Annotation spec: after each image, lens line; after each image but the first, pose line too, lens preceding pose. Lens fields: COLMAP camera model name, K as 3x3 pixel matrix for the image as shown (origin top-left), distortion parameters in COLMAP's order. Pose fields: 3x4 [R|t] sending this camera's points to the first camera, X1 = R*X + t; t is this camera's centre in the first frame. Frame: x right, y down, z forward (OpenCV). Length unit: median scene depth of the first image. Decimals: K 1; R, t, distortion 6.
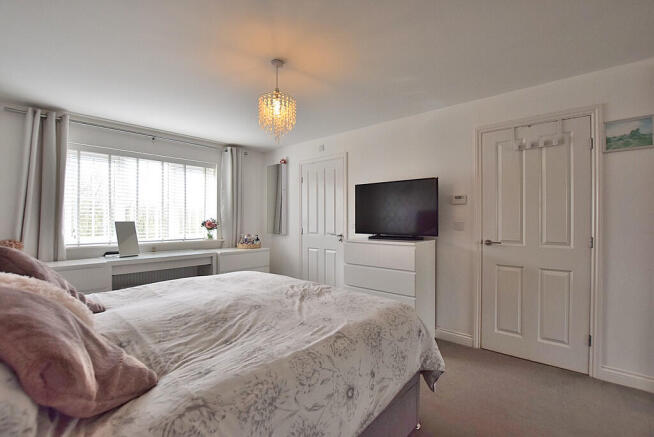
lens RADIAL K [[302.8, 0, 331.0], [0, 302.8, 219.8], [0, 0, 1]] dist [-0.031972, 0.000501]
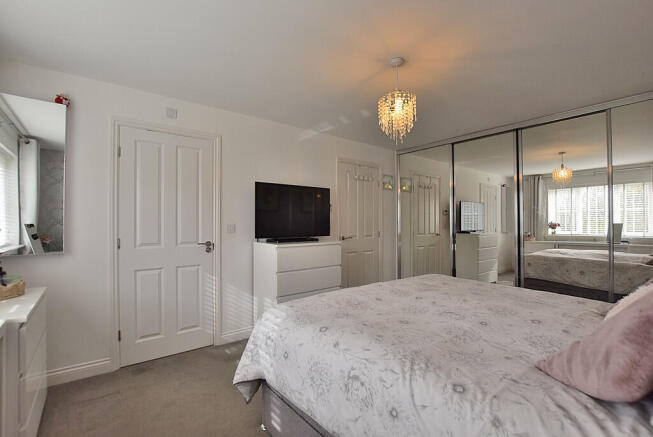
lens RADIAL K [[302.3, 0, 330.5], [0, 302.3, 219.8], [0, 0, 1]] dist [-0.031972, 0.000501]
pose [[0.131532, 0.009624, 0.991265, -0.649800], [-0.001618, 0.999954, -0.009493, 0.000327], [-0.991311, -0.000355, 0.131542, 0.611703]]
